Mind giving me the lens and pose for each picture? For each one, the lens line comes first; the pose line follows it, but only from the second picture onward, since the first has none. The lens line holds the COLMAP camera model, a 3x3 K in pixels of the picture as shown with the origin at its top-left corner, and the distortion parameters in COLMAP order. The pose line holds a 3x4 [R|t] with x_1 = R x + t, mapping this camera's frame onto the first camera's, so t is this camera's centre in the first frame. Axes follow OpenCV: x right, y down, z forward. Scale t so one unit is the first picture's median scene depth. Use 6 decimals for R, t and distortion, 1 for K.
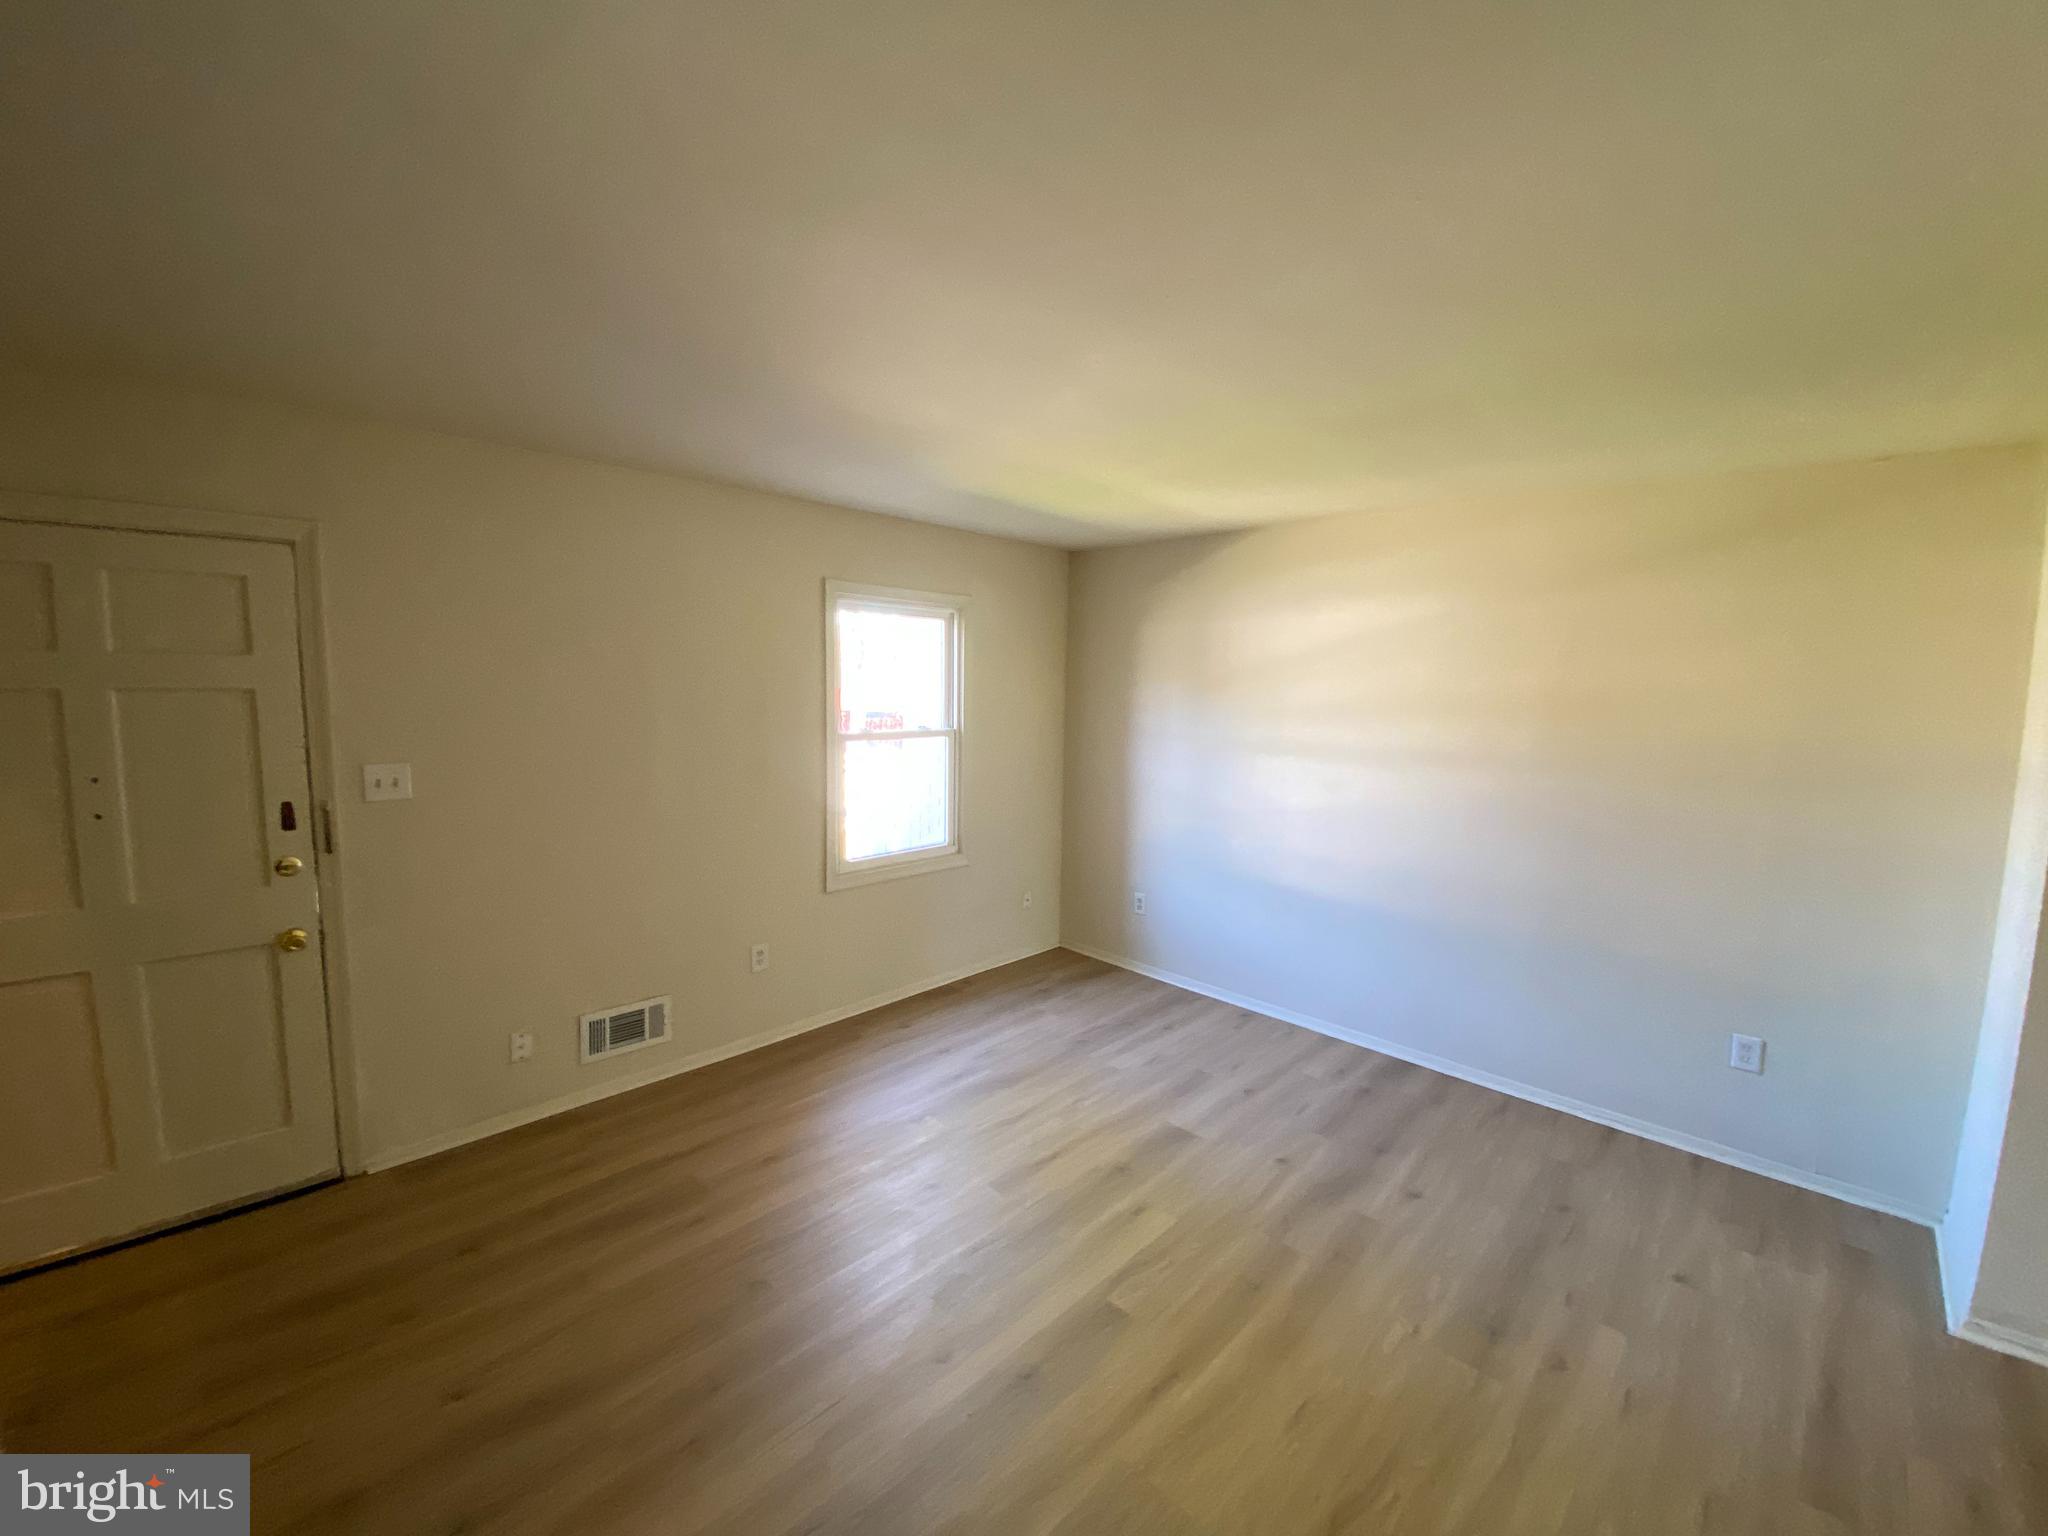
lens RADIAL K [[833.4, 0, 1017.7], [0, 833.4, 758.8], [0, 0, 1]] dist [0.013087, -0.016178]
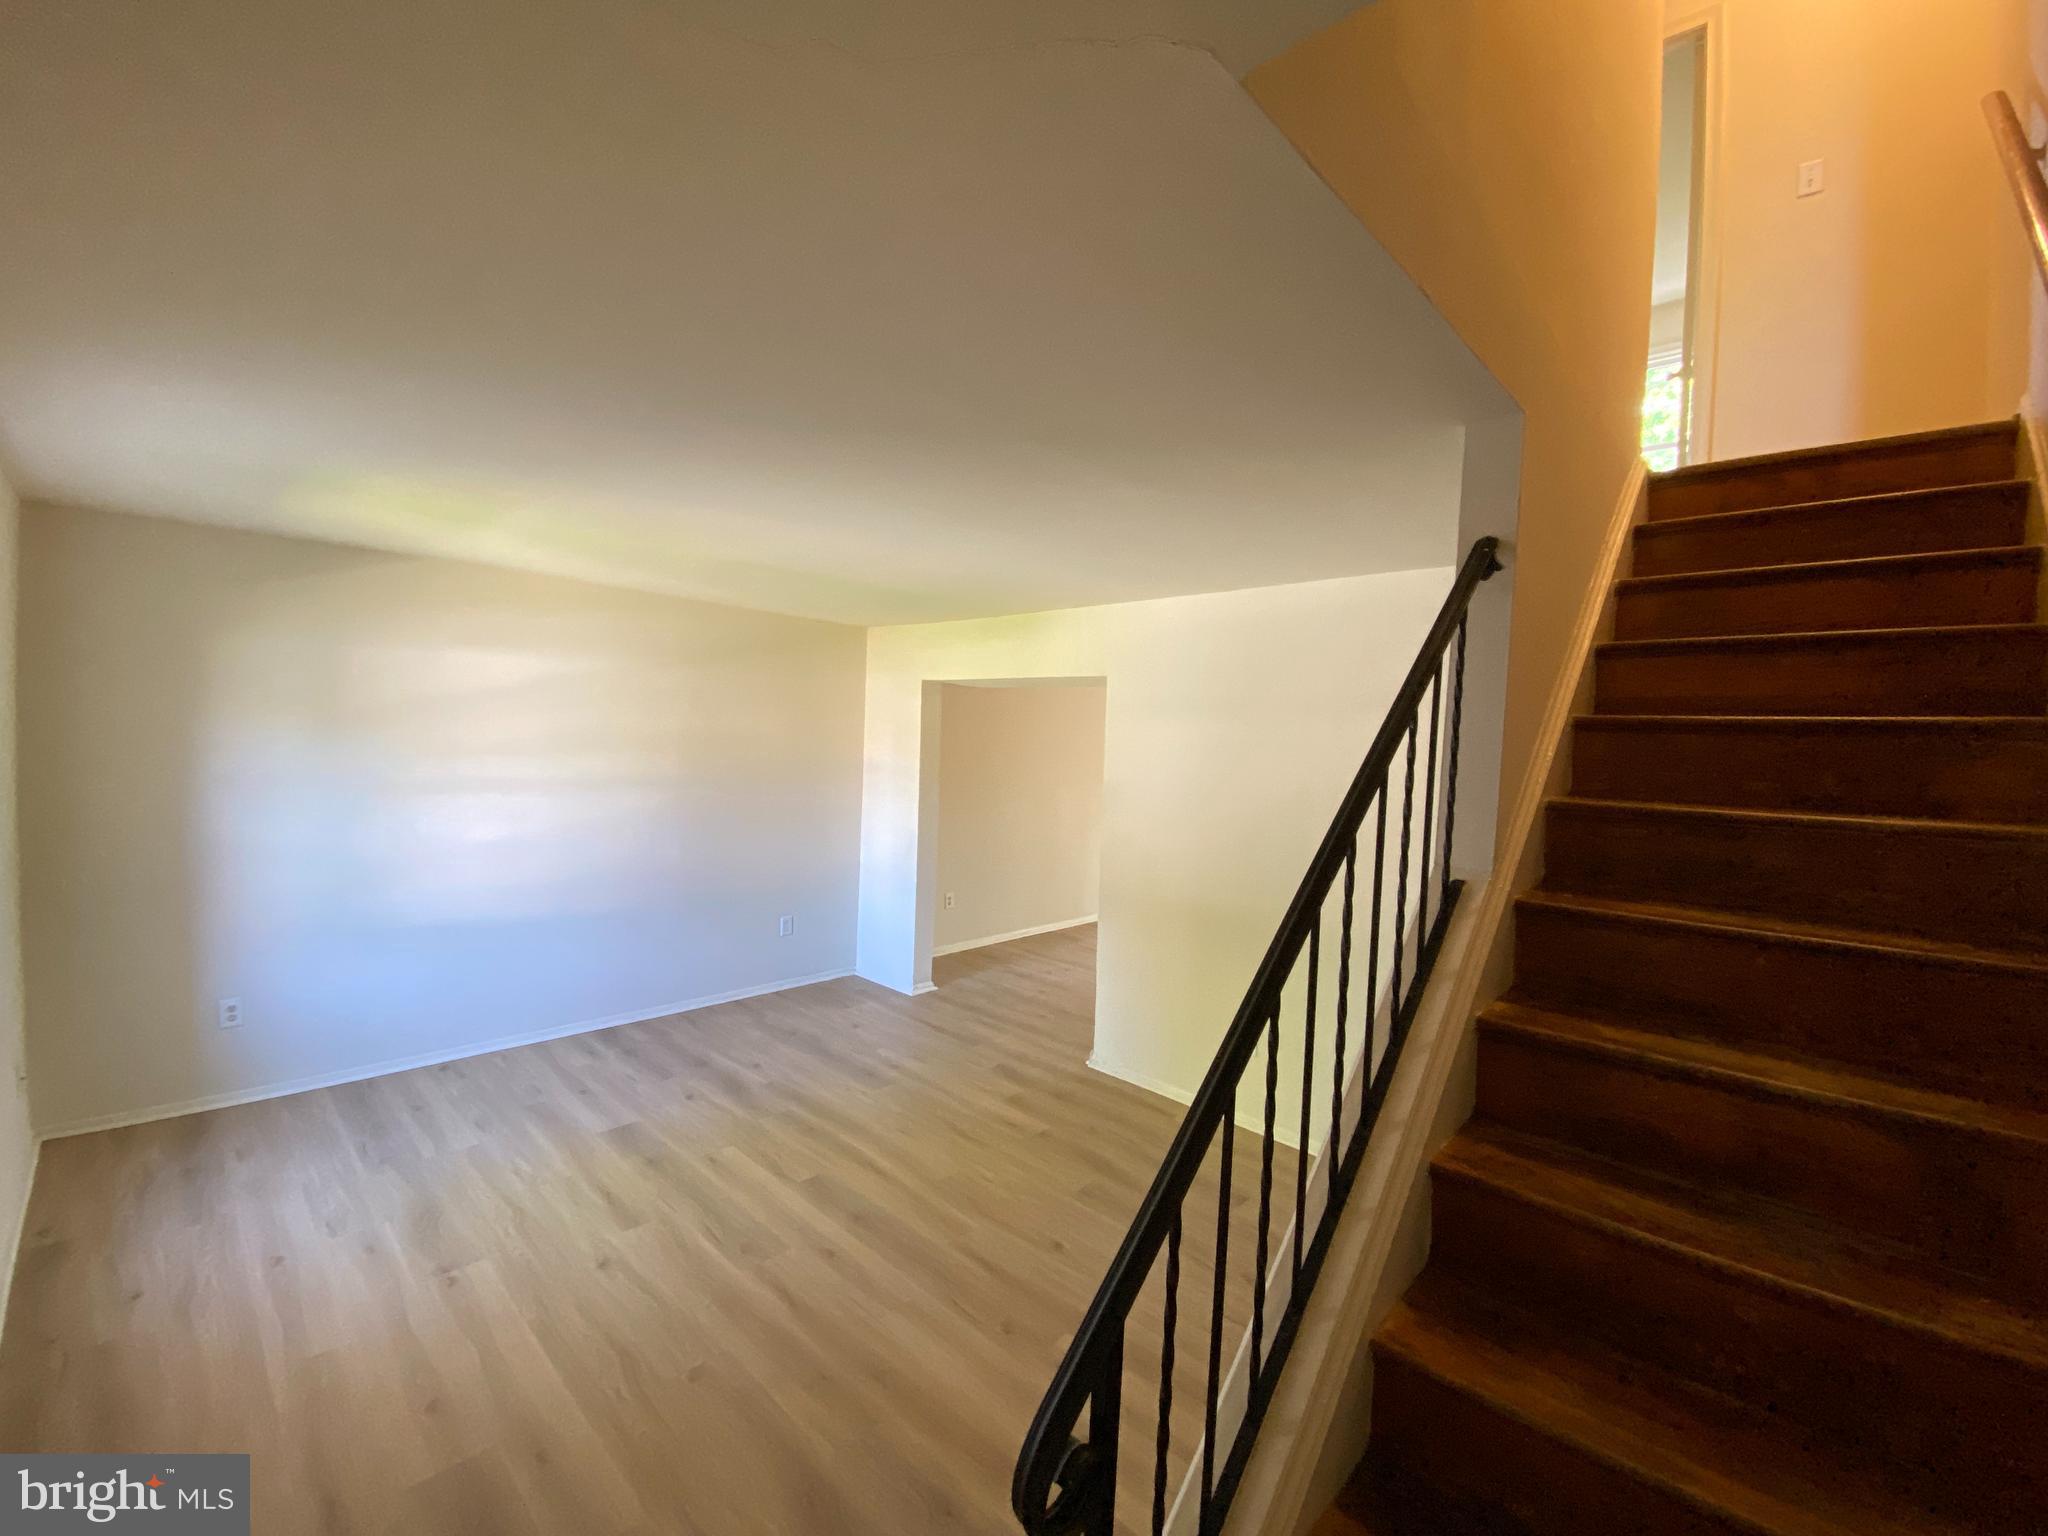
lens RADIAL K [[833.4, 0, 1044.4], [0, 833.4, 767.8], [0, 0, 1]] dist [0.013087, -0.016178]
pose [[-0.026105, -0.063146, 0.997663, -0.834857], [0.057542, 0.996253, 0.064563, -0.070419], [-0.998002, 0.059093, -0.022374, 0.389828]]
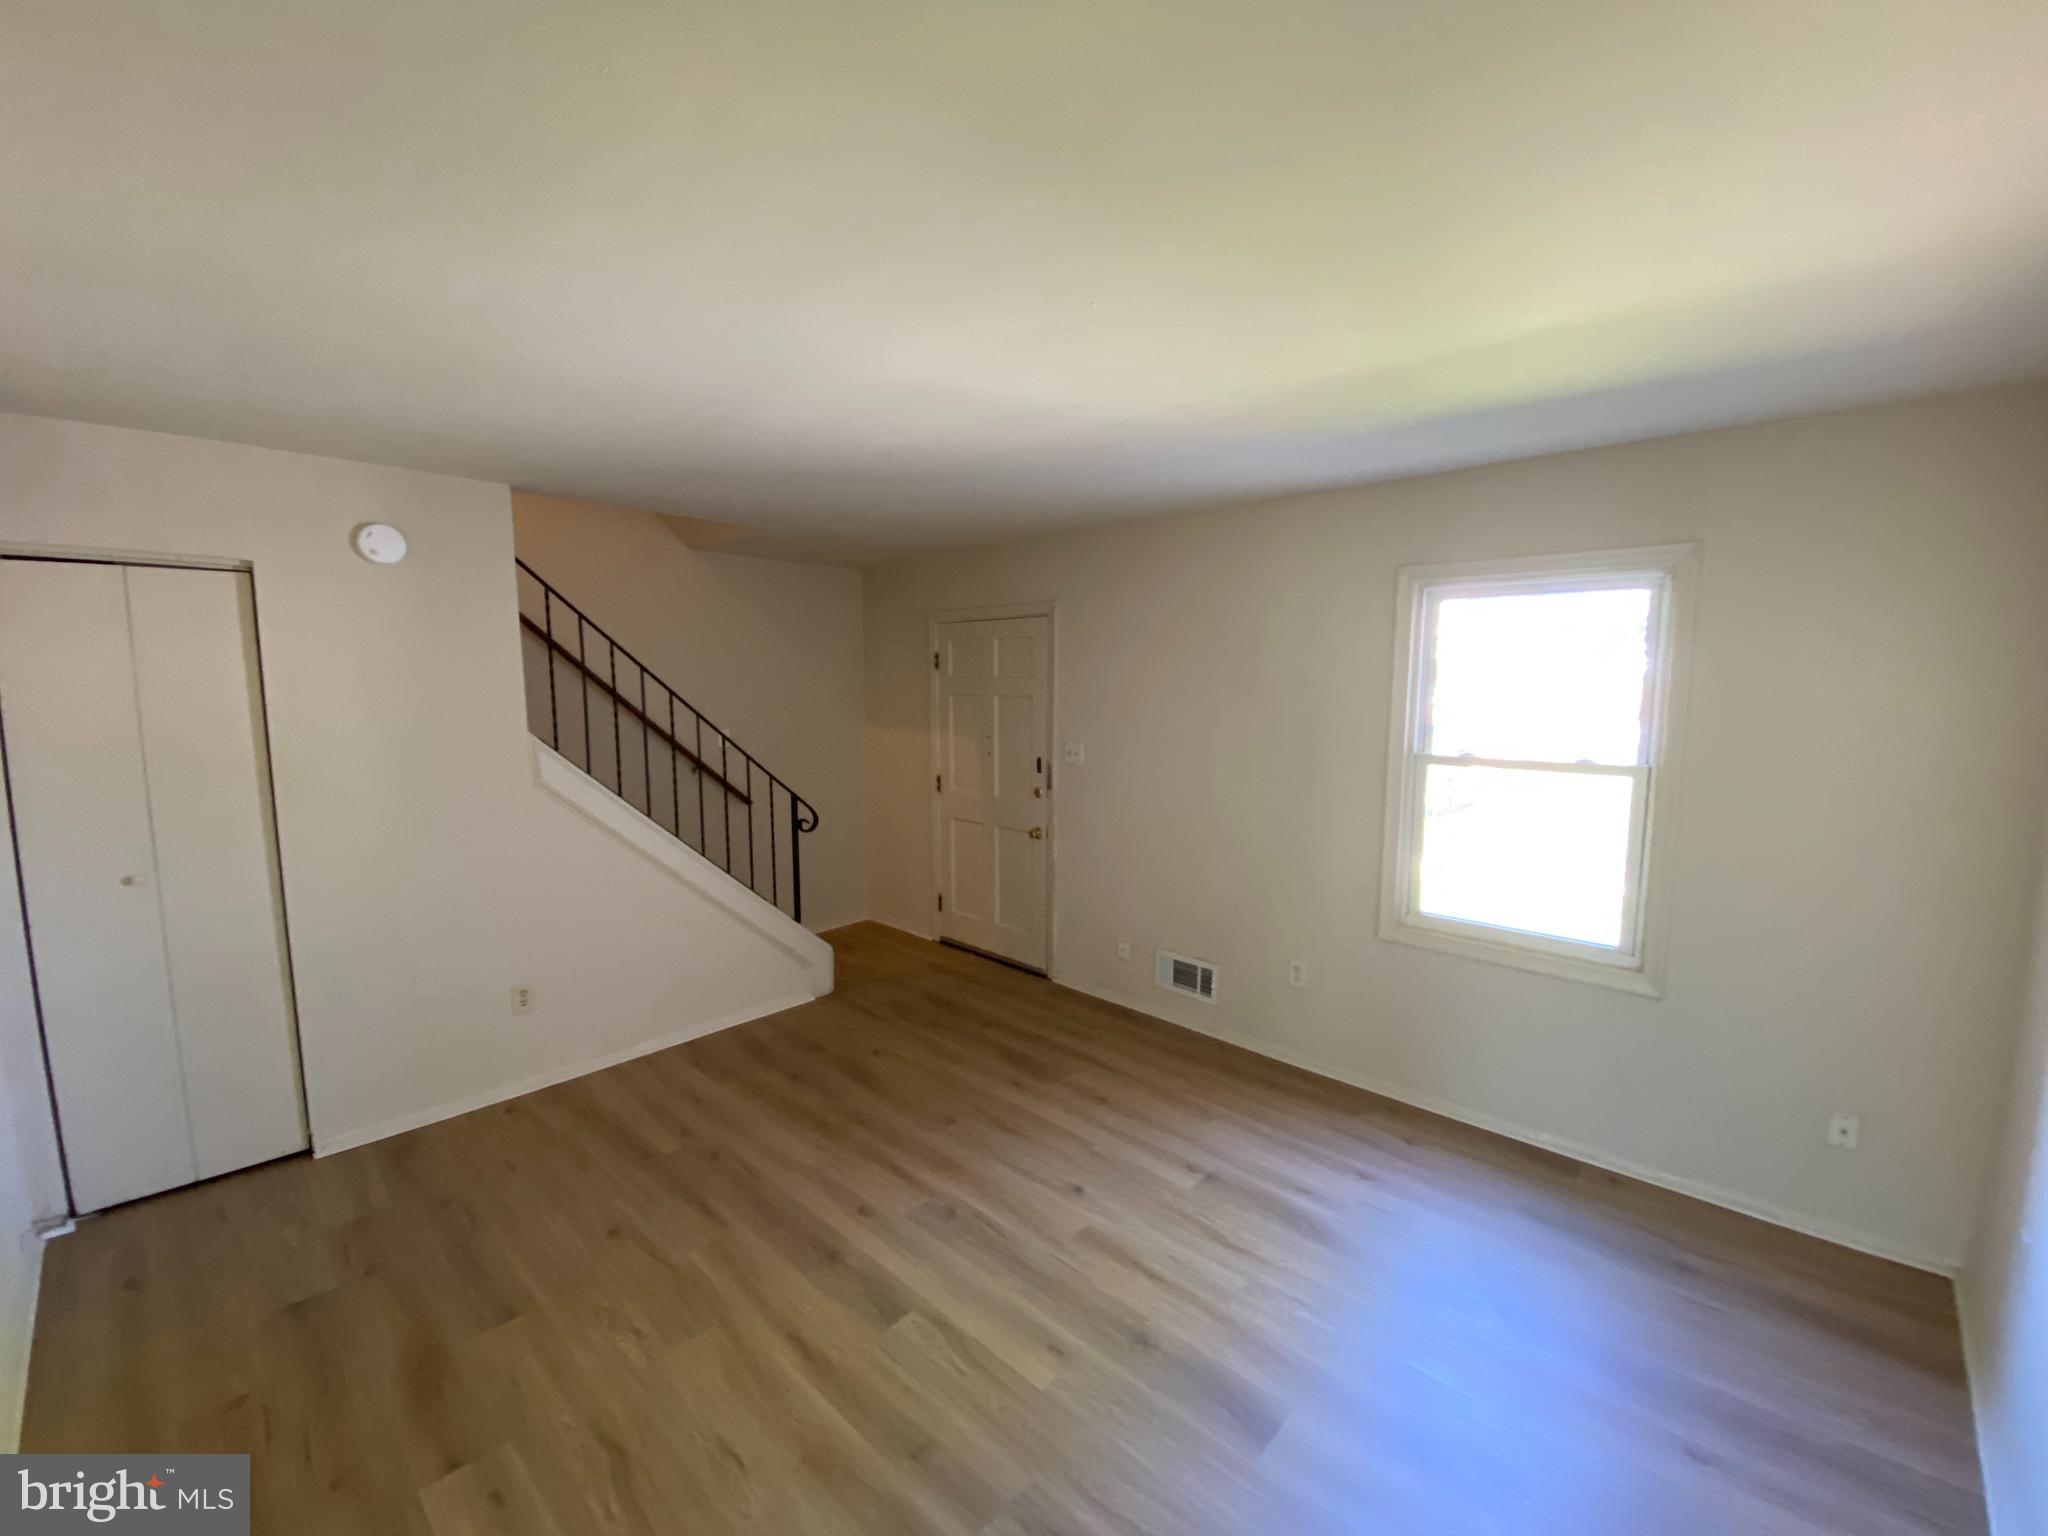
lens RADIAL K [[833.4, 0, 1038.9], [0, 833.4, 770.0], [0, 0, 1]] dist [0.013087, -0.016178]
pose [[0.017698, 0.090635, -0.995727, 0.691582], [-0.098681, 0.991179, 0.088467, -0.059029], [0.994962, 0.096694, 0.026486, 0.709306]]
